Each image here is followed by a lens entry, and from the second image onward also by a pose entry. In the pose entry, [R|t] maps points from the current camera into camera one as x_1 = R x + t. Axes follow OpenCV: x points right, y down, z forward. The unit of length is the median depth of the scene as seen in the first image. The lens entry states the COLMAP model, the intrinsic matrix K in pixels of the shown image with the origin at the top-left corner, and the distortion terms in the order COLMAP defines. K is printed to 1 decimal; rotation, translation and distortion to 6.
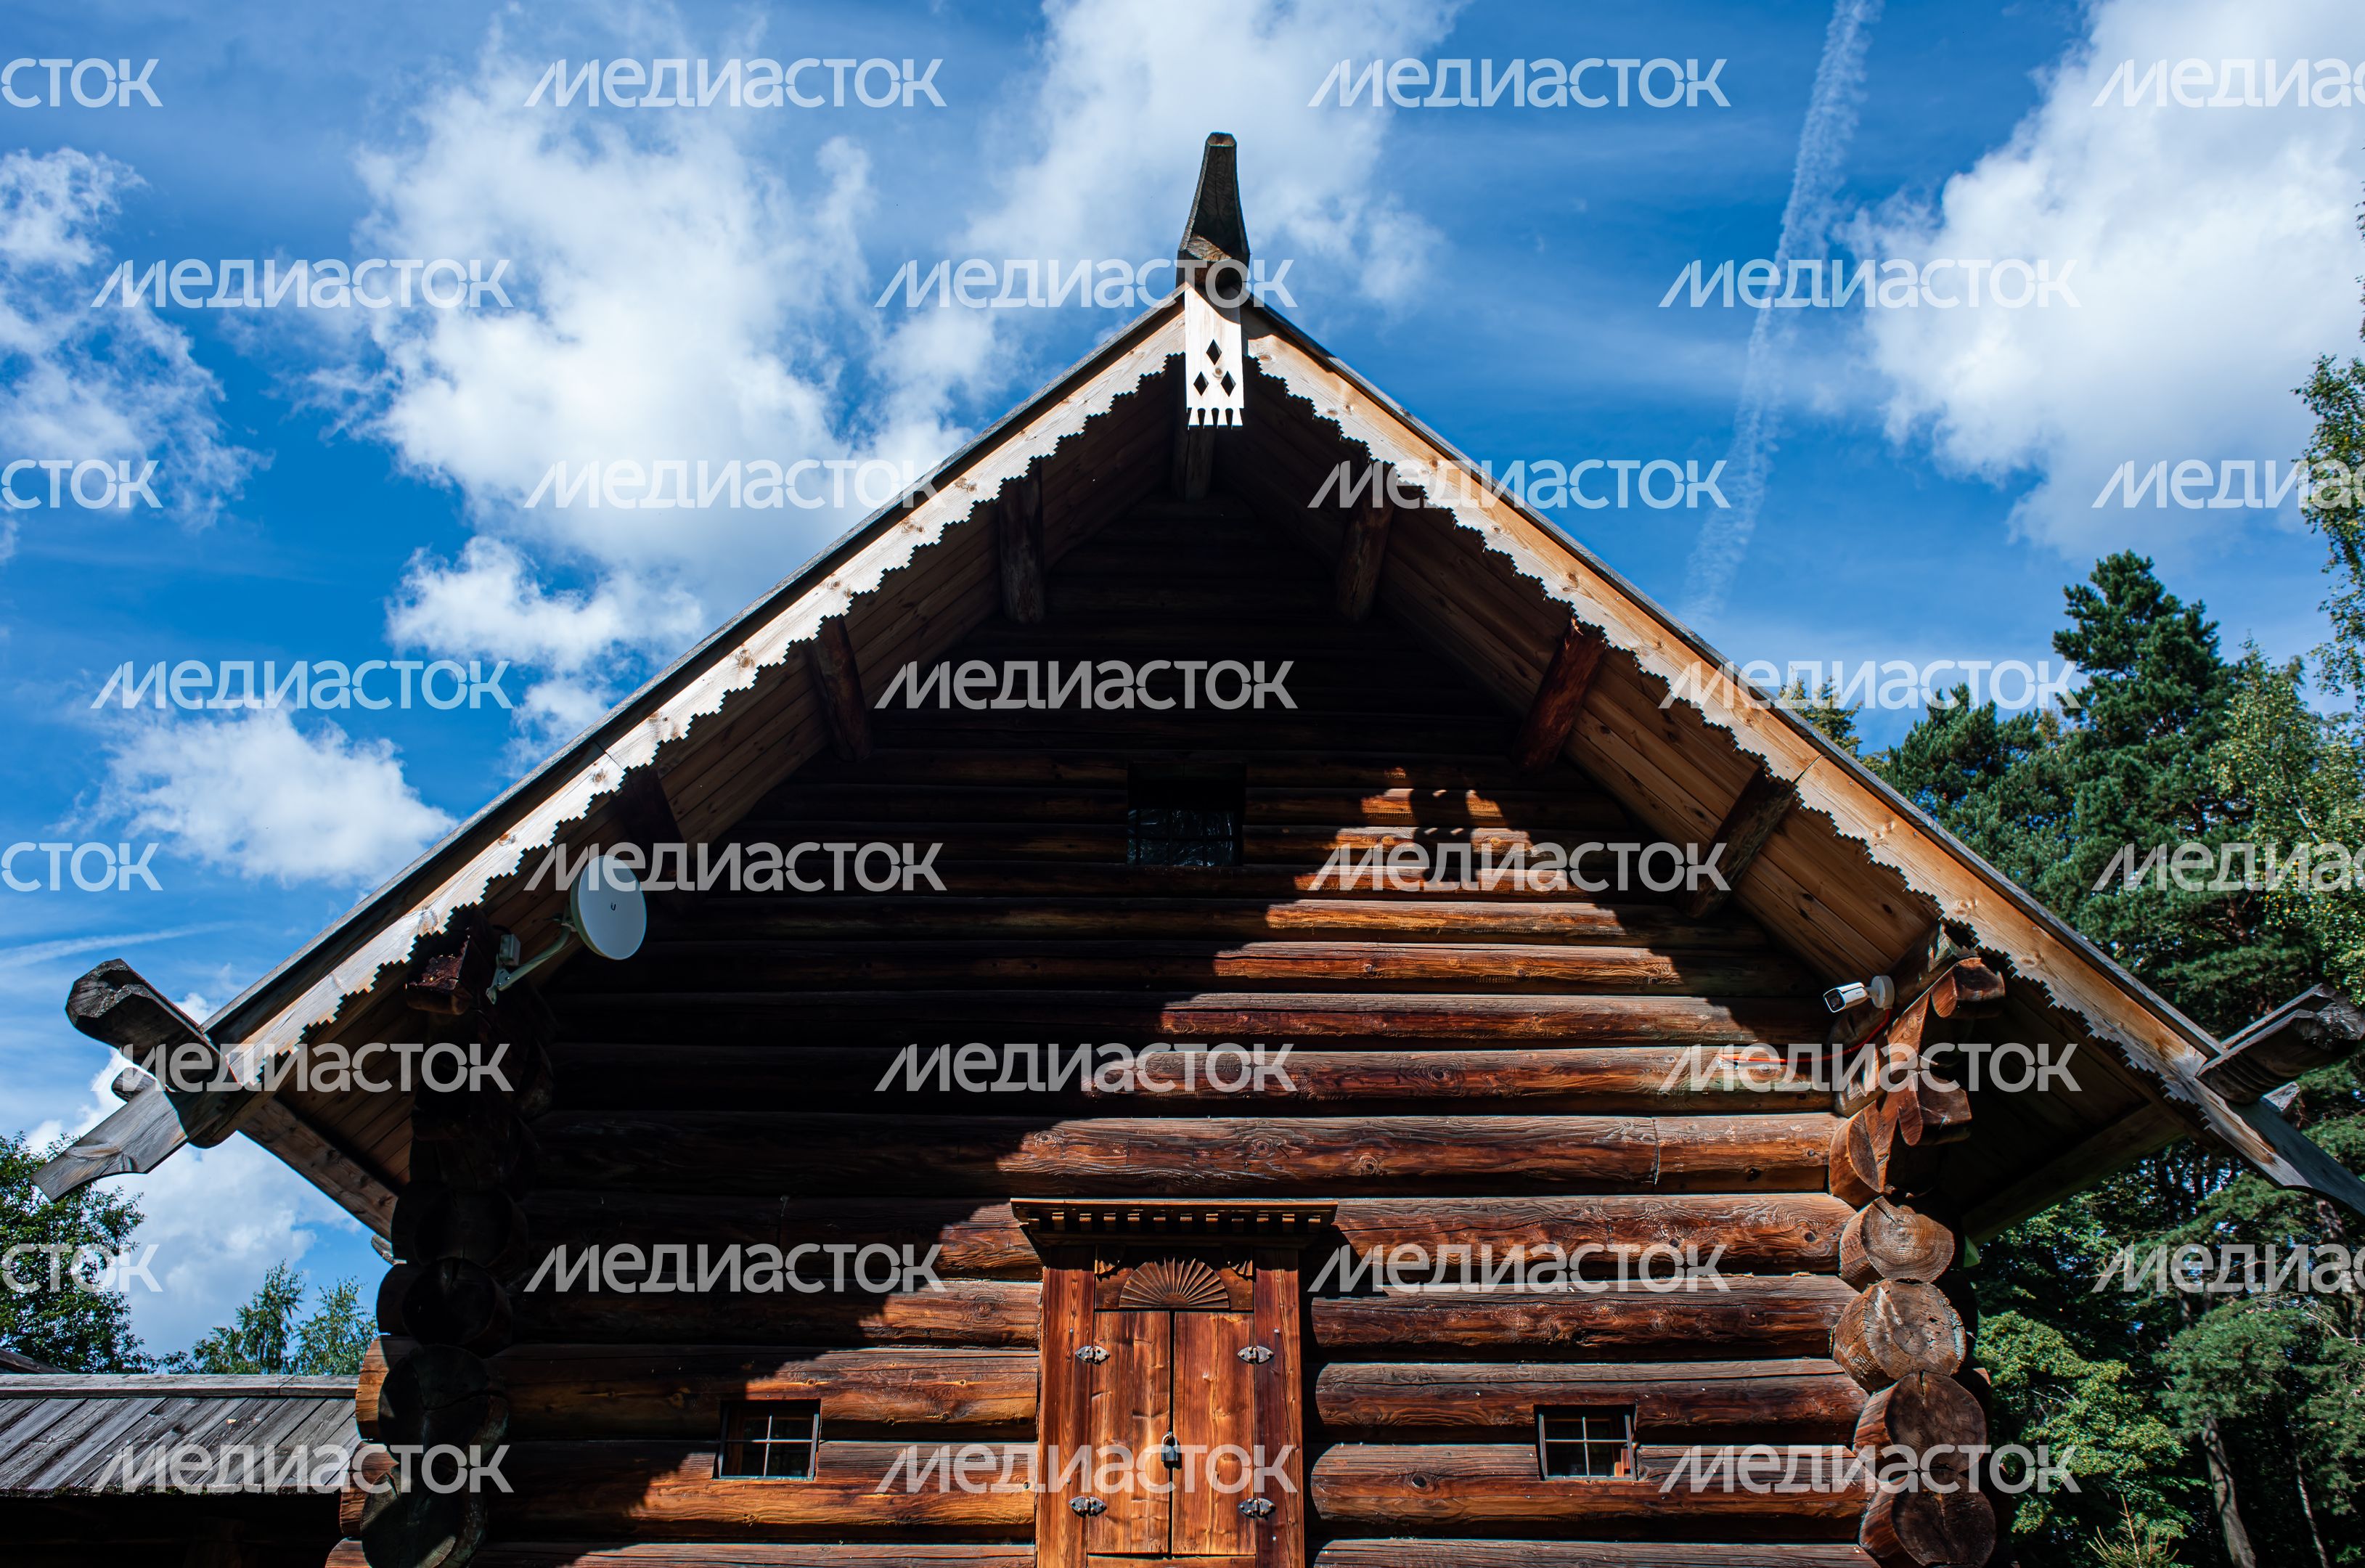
lens RADIAL K [[1890.6, 0, 1182.5], [0, 1890.6, 784.0], [0, 0, 1]] dist [-0.087230, 0.075803]
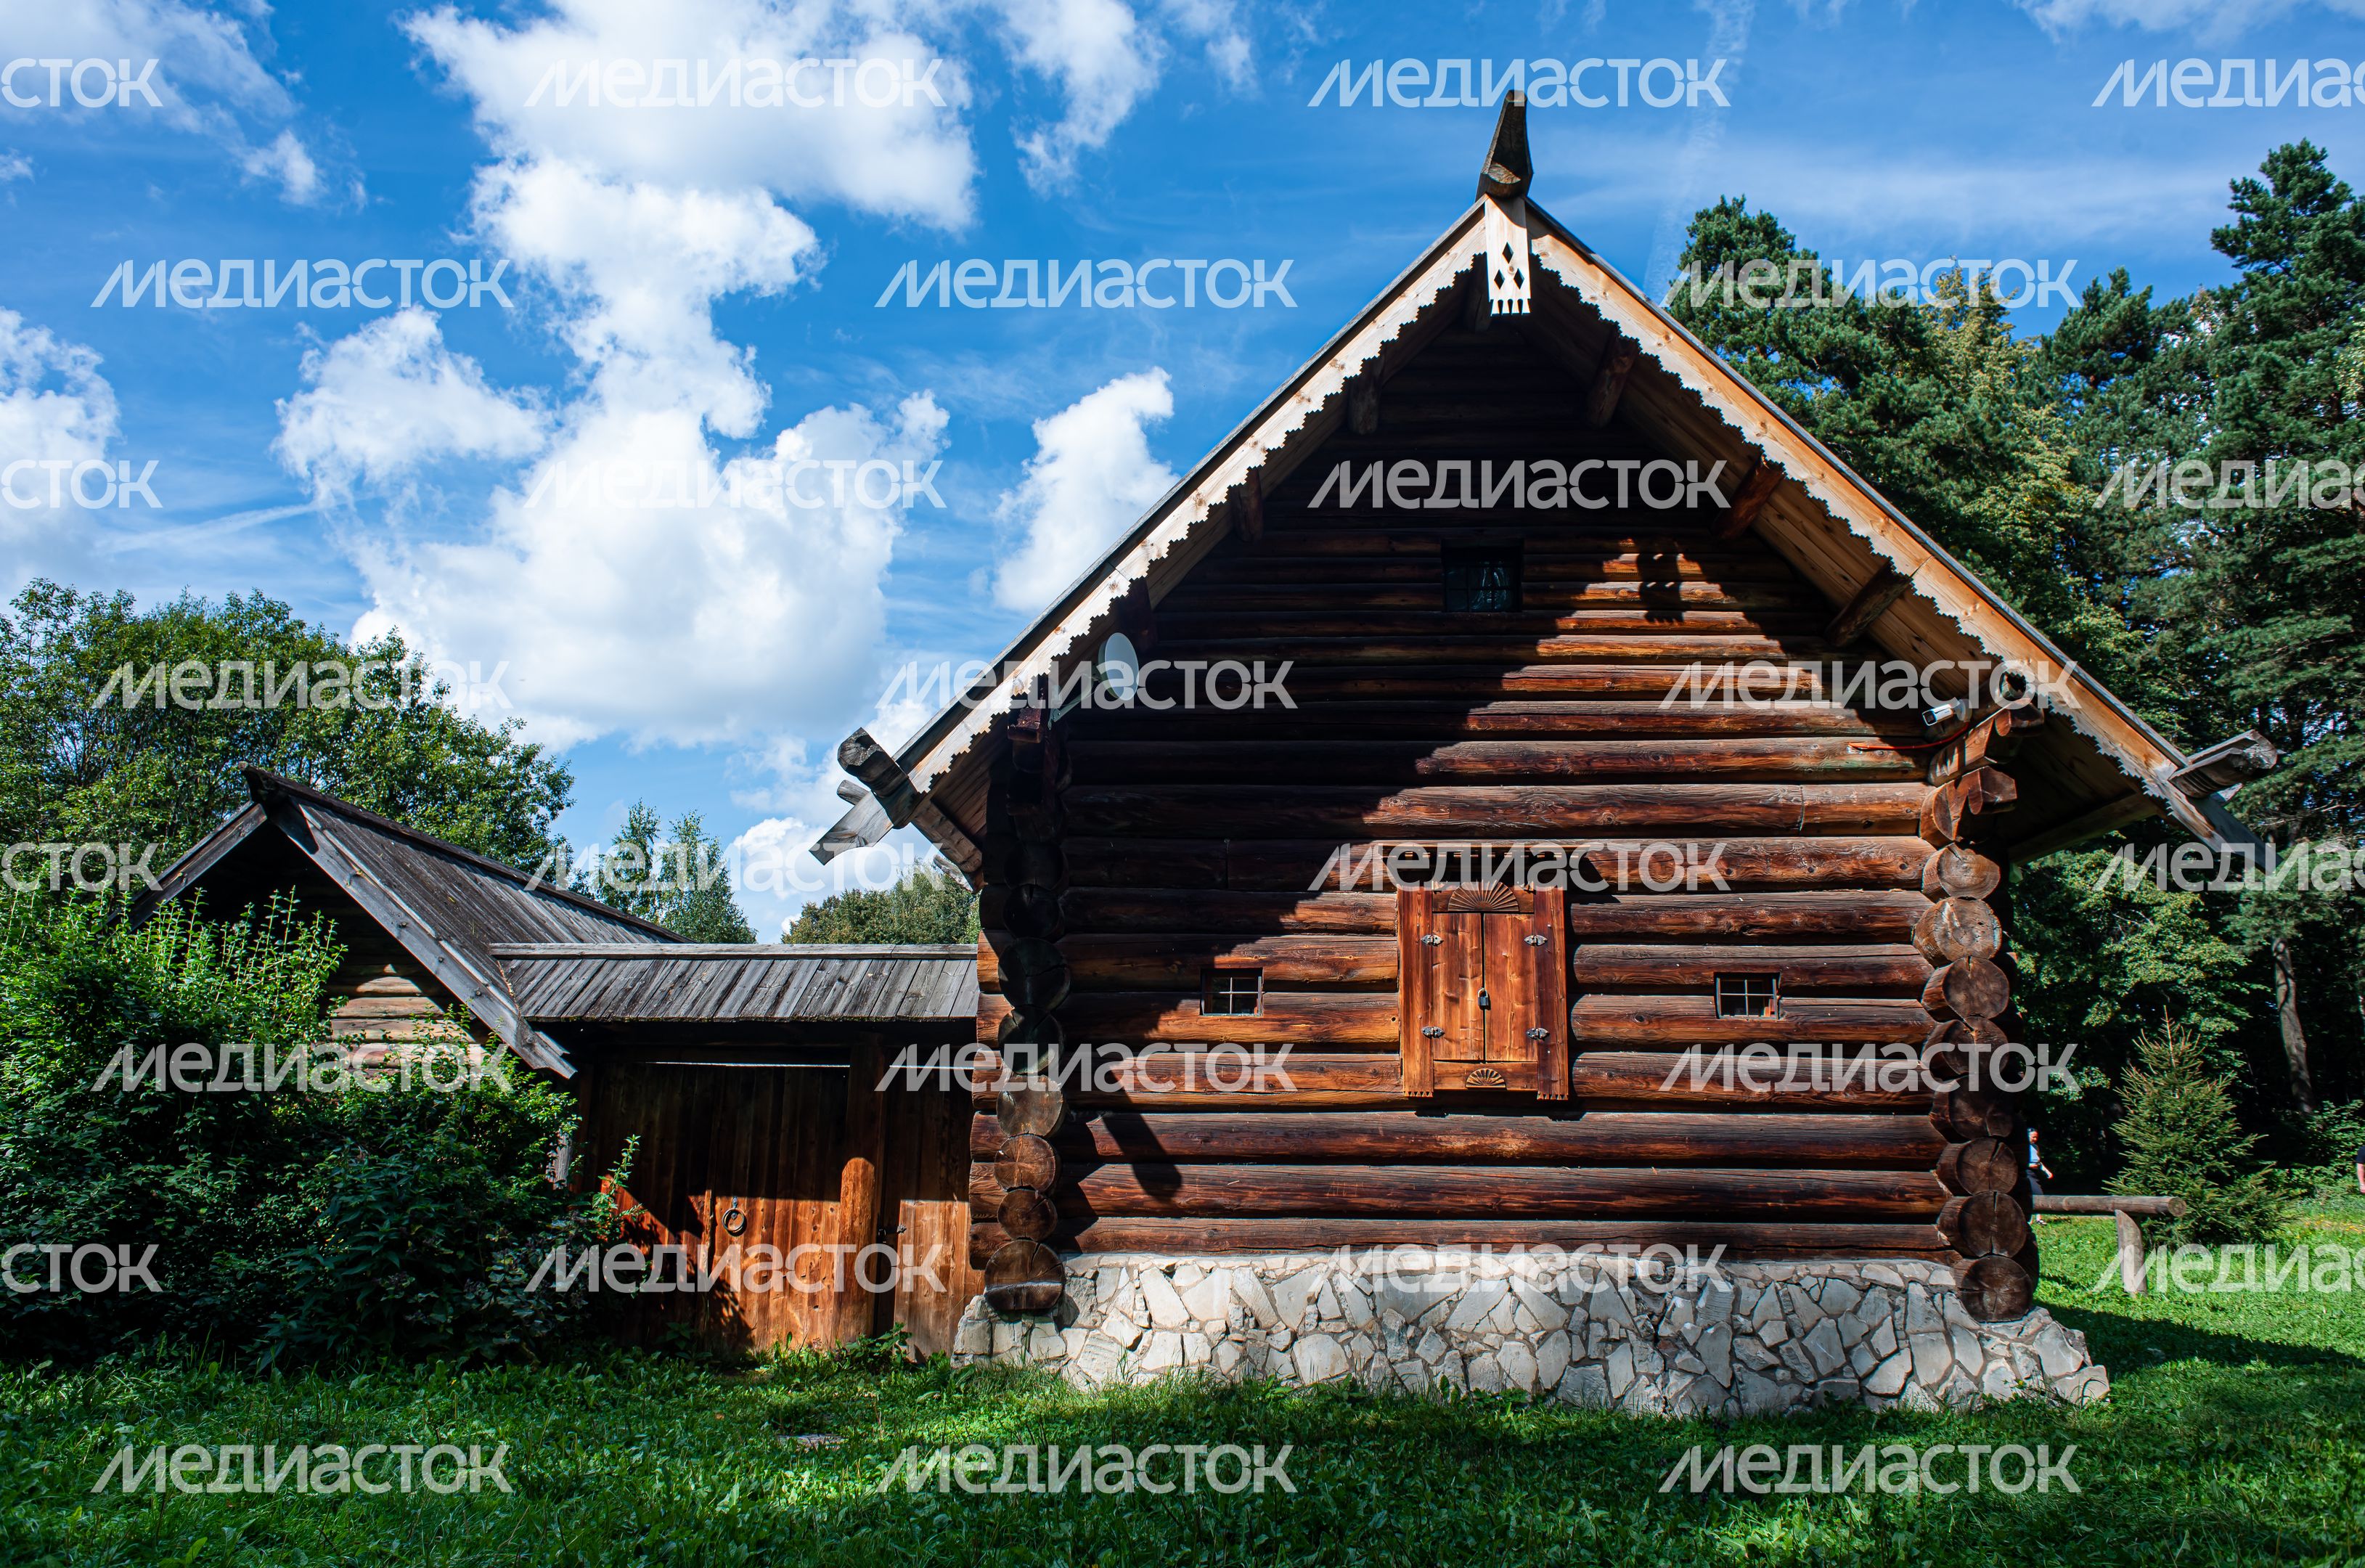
lens RADIAL K [[1697.4, 0, 1182.5], [0, 1697.4, 784.0], [0, 0, 1]] dist [-0.089183, 0.088100]
pose [[0.993954, -0.004579, -0.109699, -0.093102], [0.031724, 0.968492, 0.247015, -0.171473], [0.105112, -0.249002, 0.962782, -0.342873]]
